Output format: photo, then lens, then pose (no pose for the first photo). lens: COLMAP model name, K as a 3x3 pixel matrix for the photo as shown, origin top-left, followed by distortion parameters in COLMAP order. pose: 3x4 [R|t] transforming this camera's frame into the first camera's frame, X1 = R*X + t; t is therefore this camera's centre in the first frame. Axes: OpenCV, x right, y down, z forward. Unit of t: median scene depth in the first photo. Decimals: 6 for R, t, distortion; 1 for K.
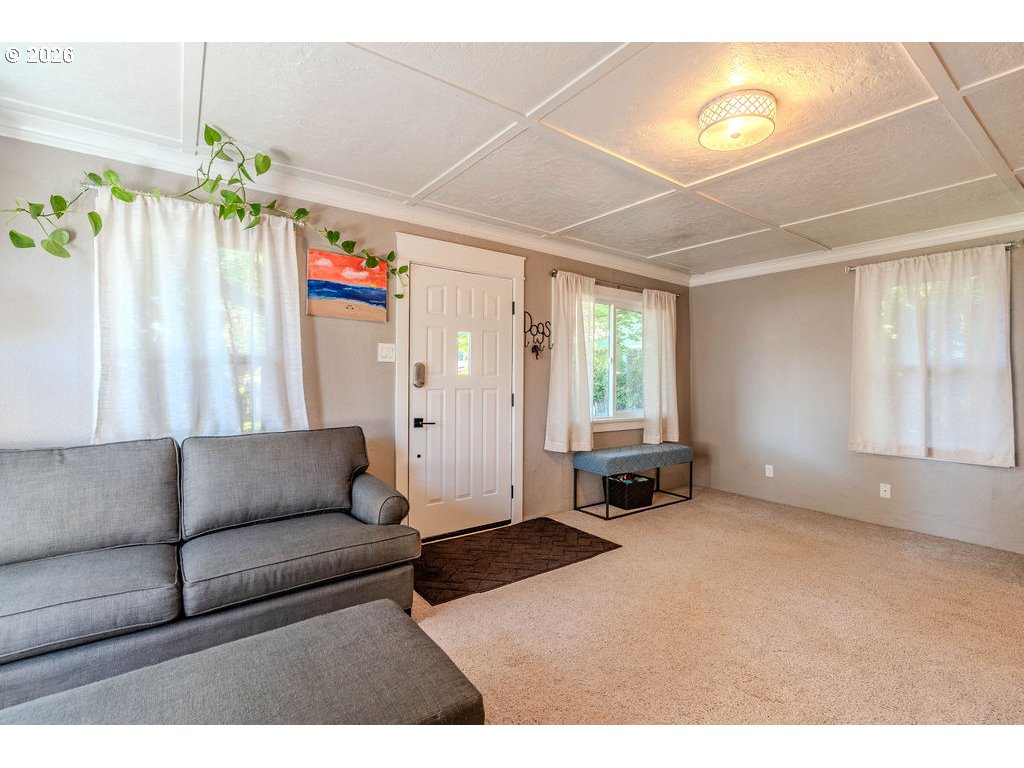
lens RADIAL K [[469.4, 0, 512.0], [0, 469.4, 384.0], [0, 0, 1]] dist [-0.001680, 0.000036]
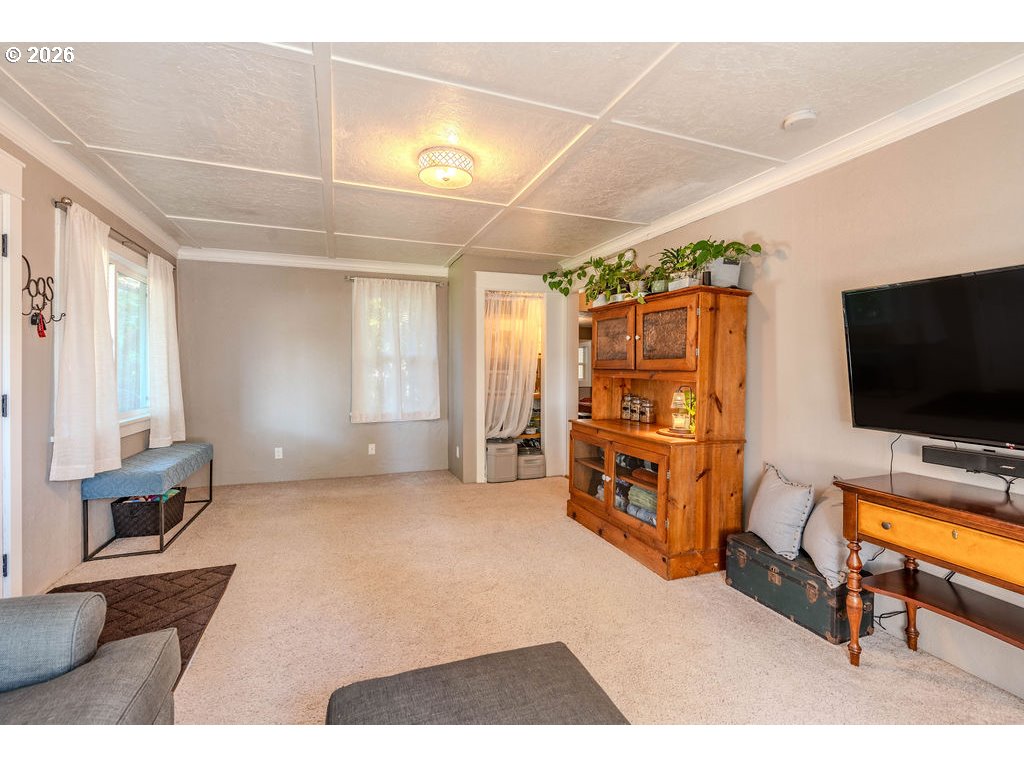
lens RADIAL K [[467.7, 0, 512.6], [0, 467.7, 374.6], [0, 0, 1]] dist [-0.001663, -0.000058]
pose [[0.275946, -0.023665, 0.960882, -0.369650], [0.011405, 0.999707, 0.021346, -0.009096], [-0.961106, 0.005069, 0.276135, 0.242021]]
